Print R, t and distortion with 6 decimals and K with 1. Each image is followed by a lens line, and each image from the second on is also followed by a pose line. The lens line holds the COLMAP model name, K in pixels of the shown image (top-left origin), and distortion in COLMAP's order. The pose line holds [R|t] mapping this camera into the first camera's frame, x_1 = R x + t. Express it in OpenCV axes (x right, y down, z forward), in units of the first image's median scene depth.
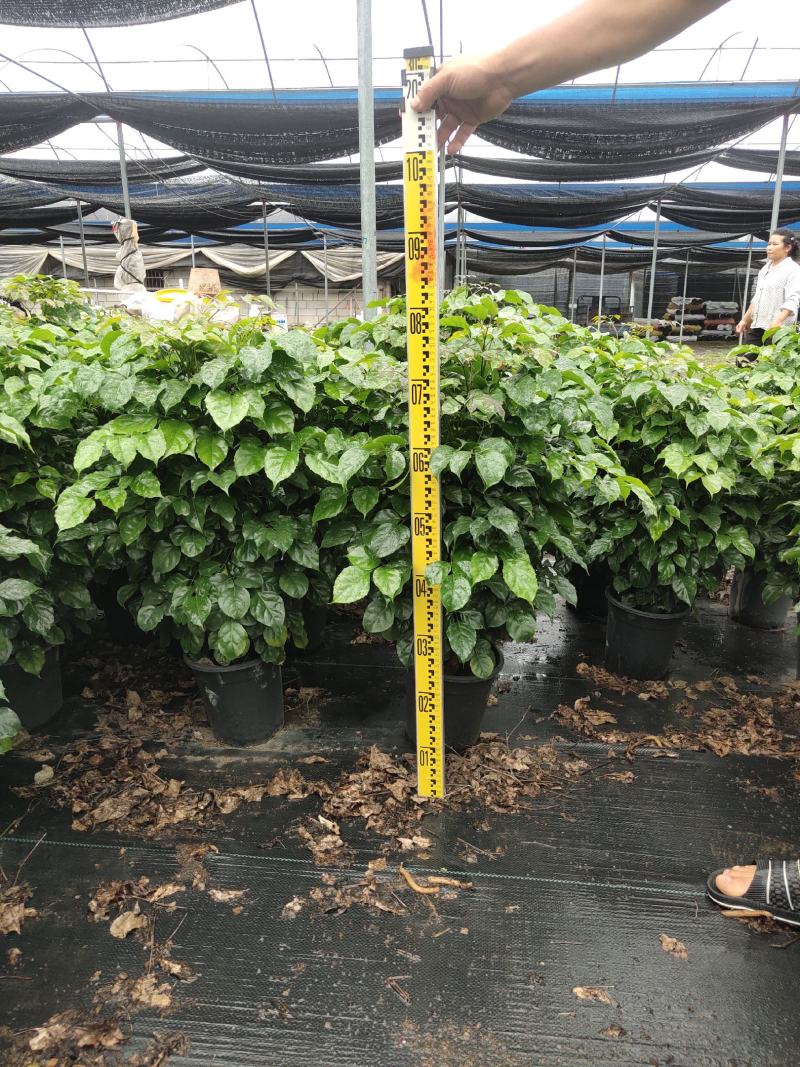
lens RADIAL K [[818.7, 0, 399.0], [0, 818.7, 534.2], [0, 0, 1]] dist [0.042329, -0.019147]
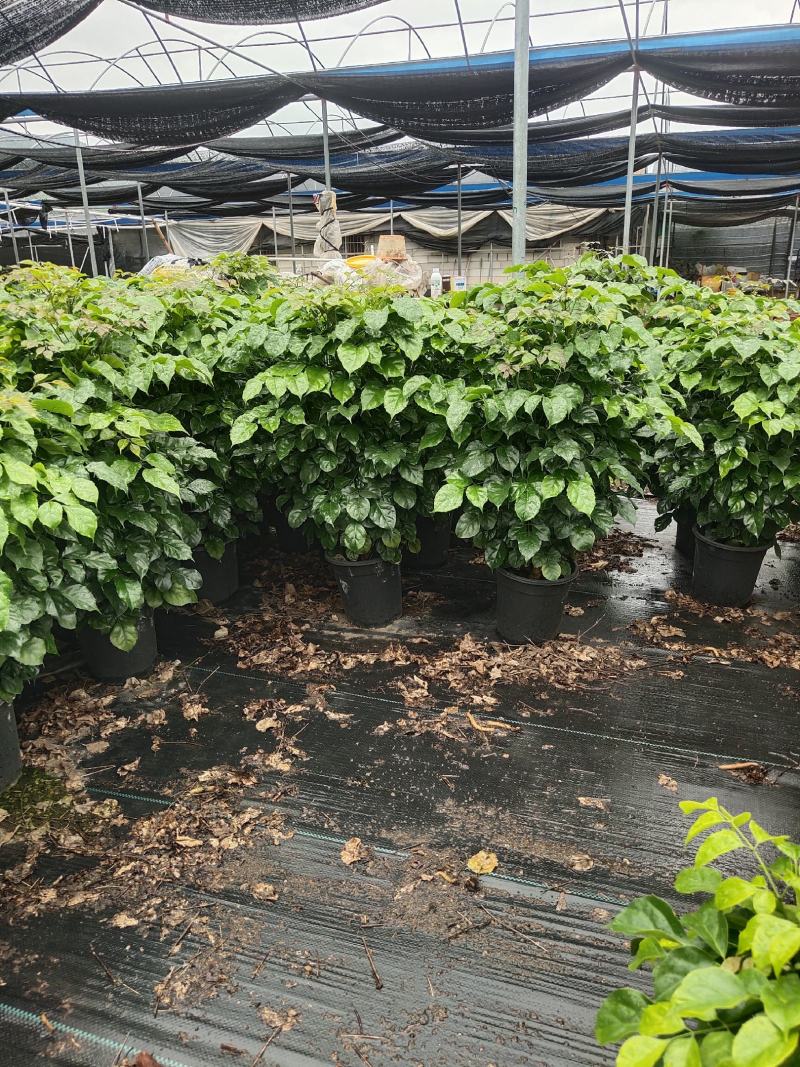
lens RADIAL K [[818.7, 0, 401.7], [0, 818.7, 527.7], [0, 0, 1]] dist [0.042329, -0.019147]
pose [[0.974040, 0.048928, -0.221025, 0.142103], [-0.040627, 0.998293, 0.041948, 0.051131], [0.222701, -0.031880, 0.974366, -0.229107]]
